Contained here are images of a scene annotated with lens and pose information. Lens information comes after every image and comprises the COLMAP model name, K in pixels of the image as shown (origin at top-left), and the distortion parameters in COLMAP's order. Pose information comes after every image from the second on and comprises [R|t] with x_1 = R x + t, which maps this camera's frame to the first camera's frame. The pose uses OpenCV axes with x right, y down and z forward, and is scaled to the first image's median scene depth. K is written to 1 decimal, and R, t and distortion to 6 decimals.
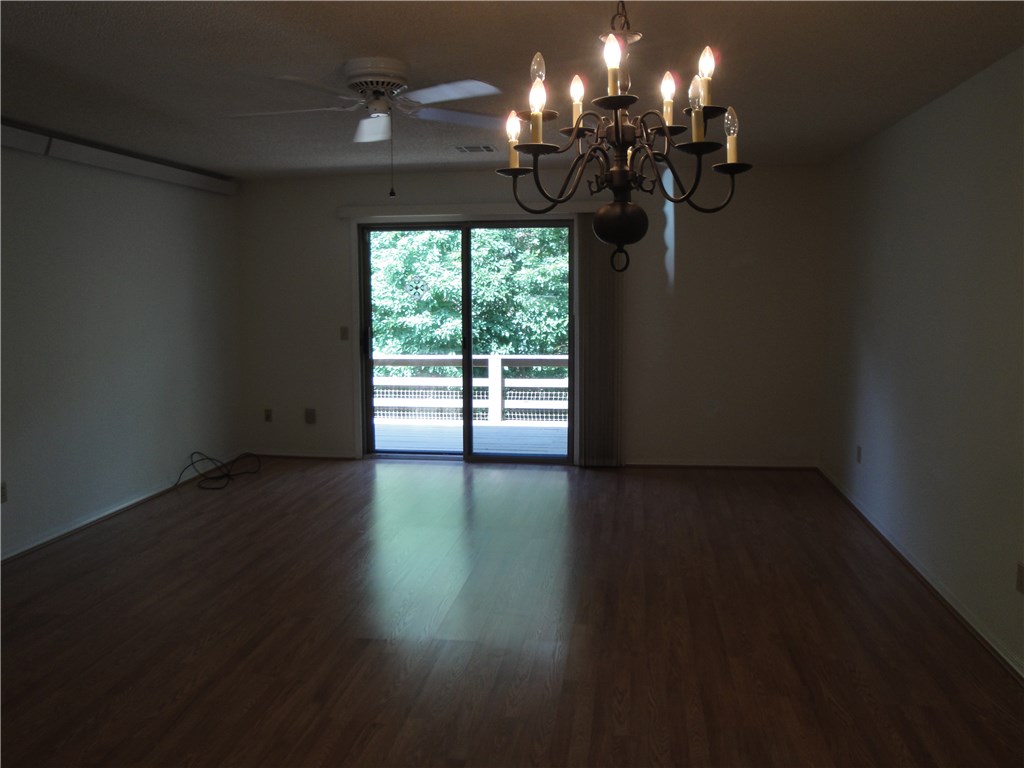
lens RADIAL K [[844.7, 0, 522.0], [0, 844.7, 382.6], [0, 0, 1]] dist [-0.164918, 0.150615]
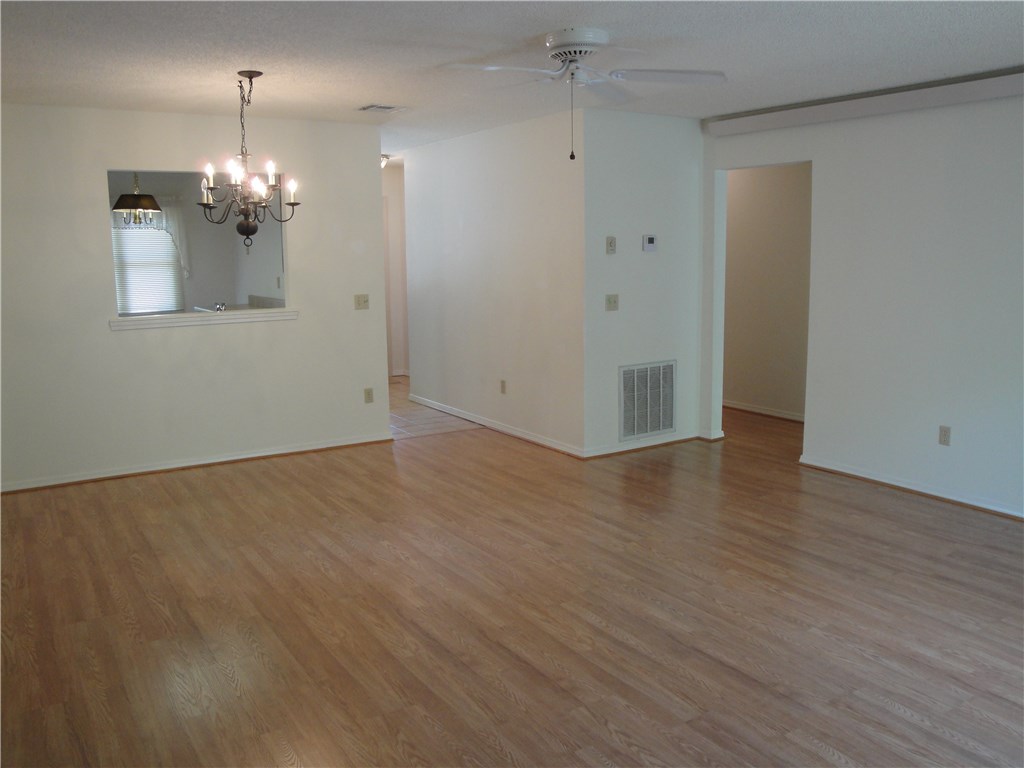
lens RADIAL K [[847.6, 0, 520.3], [0, 847.6, 387.2], [0, 0, 1]] dist [-0.162014, 0.152557]
pose [[-0.763454, 0.118072, -0.634978, 0.302724], [-0.060059, 0.965909, 0.251818, -0.107177], [0.643064, 0.230388, -0.730336, 0.920116]]
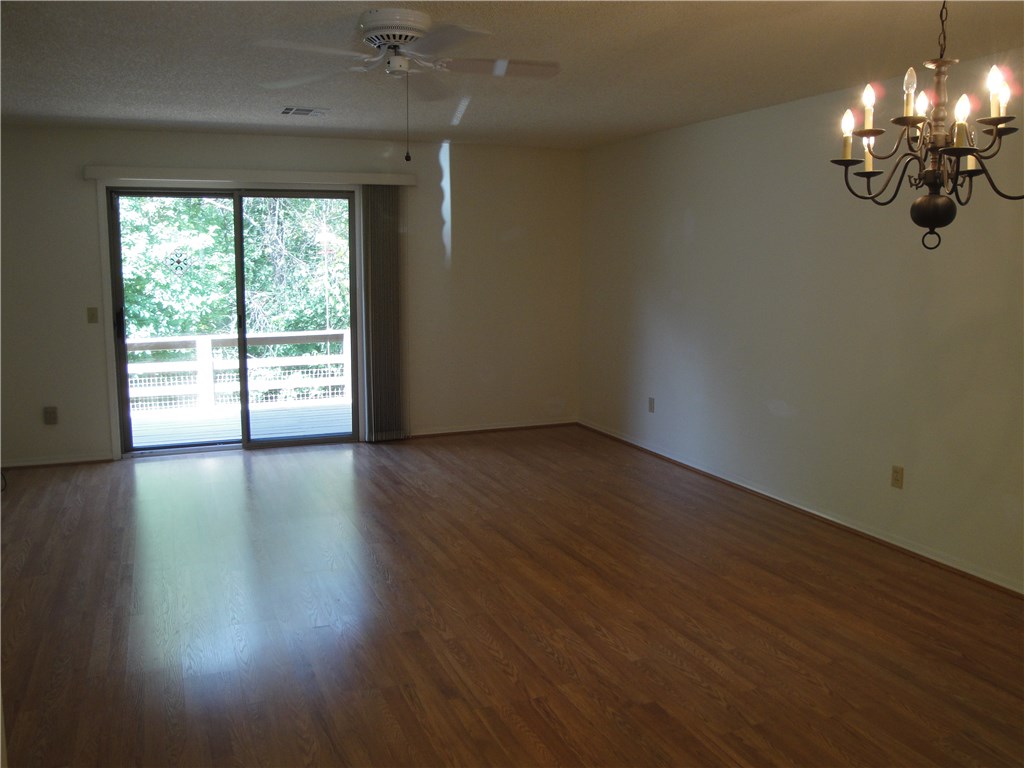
lens RADIAL K [[844.7, 0, 522.0], [0, 844.7, 382.6], [0, 0, 1]] dist [-0.164918, 0.150615]
pose [[0.857291, -0.066494, 0.510520, -0.279594], [0.051468, 0.997726, 0.043524, -0.003908], [-0.512253, -0.011037, 0.858764, 0.064439]]
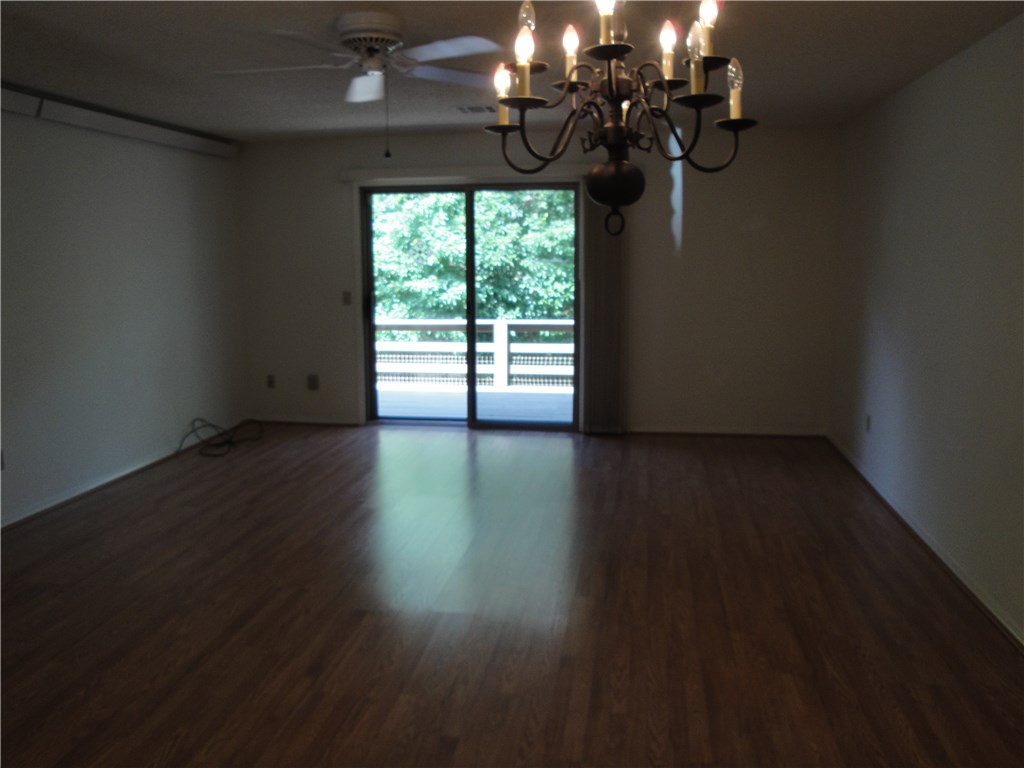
lens RADIAL K [[843.7, 0, 518.5], [0, 843.7, 381.2], [0, 0, 1]] dist [-0.152304, 0.113440]
pose [[0.999879, 0.002390, -0.015395, 0.006146], [-0.001765, 0.999178, 0.040507, -0.001781], [0.015479, -0.040475, 0.999061, 0.014370]]
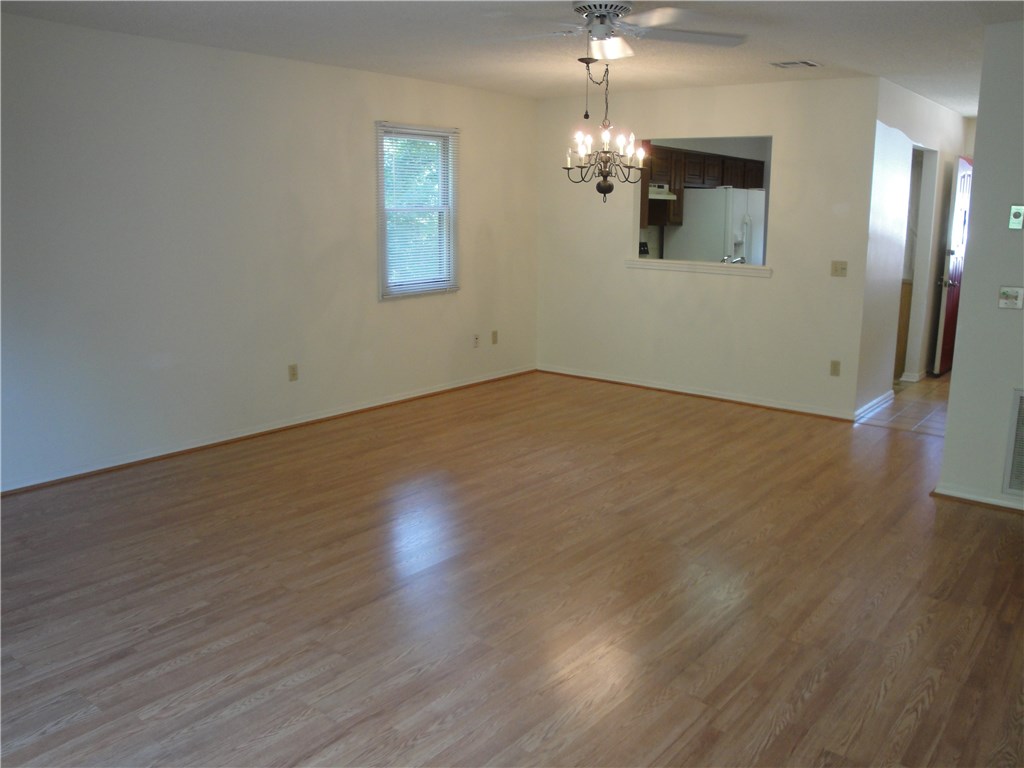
lens RADIAL K [[845.1, 0, 515.6], [0, 845.1, 384.9], [0, 0, 1]] dist [-0.158538, 0.141232]
pose [[-0.854400, -0.111528, 0.507506, -0.327896], [0.053673, 0.952527, 0.299684, -0.114234], [-0.516836, 0.283290, -0.807853, 1.012192]]
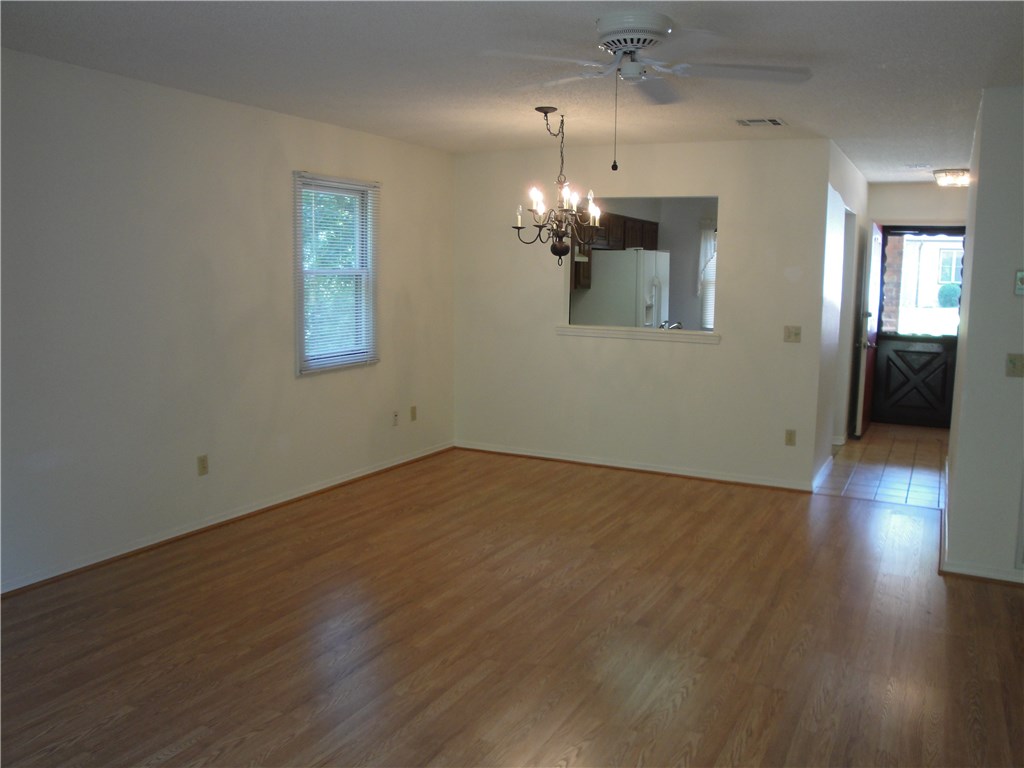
lens RADIAL K [[847.6, 0, 520.3], [0, 847.6, 387.2], [0, 0, 1]] dist [-0.162014, 0.152557]
pose [[-0.940925, -0.057859, 0.333636, -0.190752], [0.026011, 0.970032, 0.241579, -0.111219], [-0.337615, 0.235986, -0.911223, 0.974939]]
